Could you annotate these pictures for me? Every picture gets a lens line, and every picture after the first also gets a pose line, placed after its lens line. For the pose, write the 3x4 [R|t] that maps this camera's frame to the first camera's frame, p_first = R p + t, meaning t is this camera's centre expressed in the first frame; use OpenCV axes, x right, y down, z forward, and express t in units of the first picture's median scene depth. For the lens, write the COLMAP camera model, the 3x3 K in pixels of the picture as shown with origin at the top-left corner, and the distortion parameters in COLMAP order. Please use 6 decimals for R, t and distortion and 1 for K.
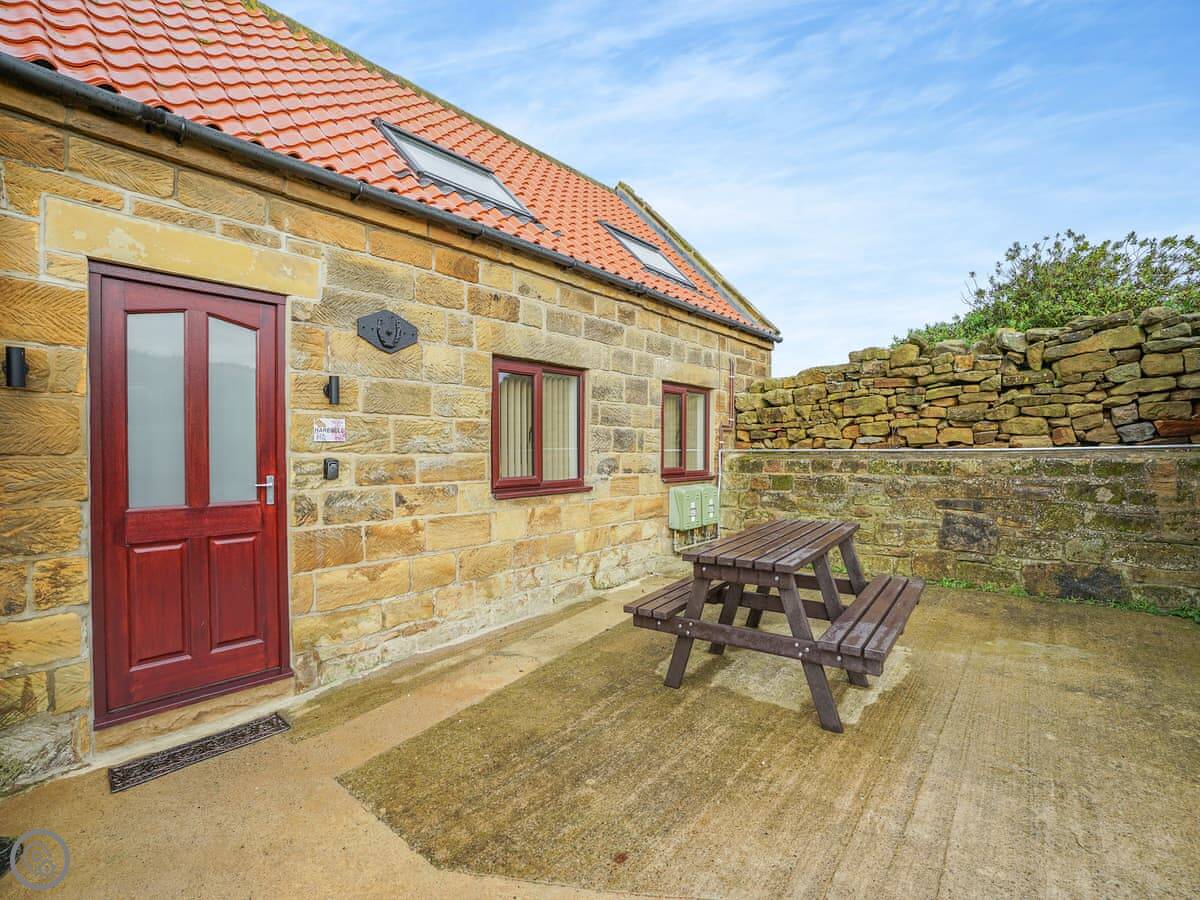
lens RADIAL K [[545.8, 0, 589.0], [0, 545.8, 454.0], [0, 0, 1]] dist [-0.066940, 0.026854]
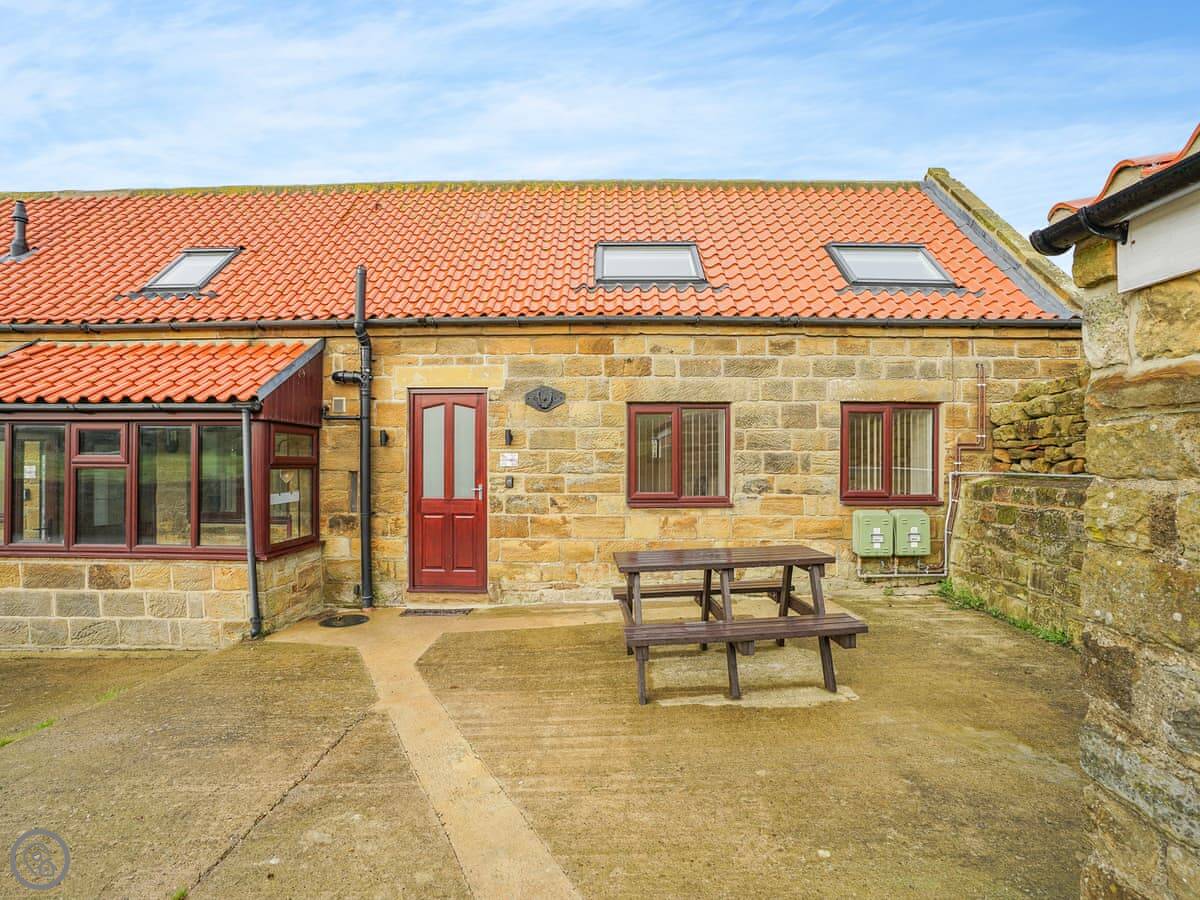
lens RADIAL K [[533.7, 0, 588.1], [0, 533.7, 453.0], [0, 0, 1]] dist [-0.070971, 0.023353]
pose [[0.658804, -0.003396, -0.752307, 0.799113], [-0.008587, 0.999891, -0.012034, -0.038507], [0.752266, 0.014389, 0.658703, 0.034501]]
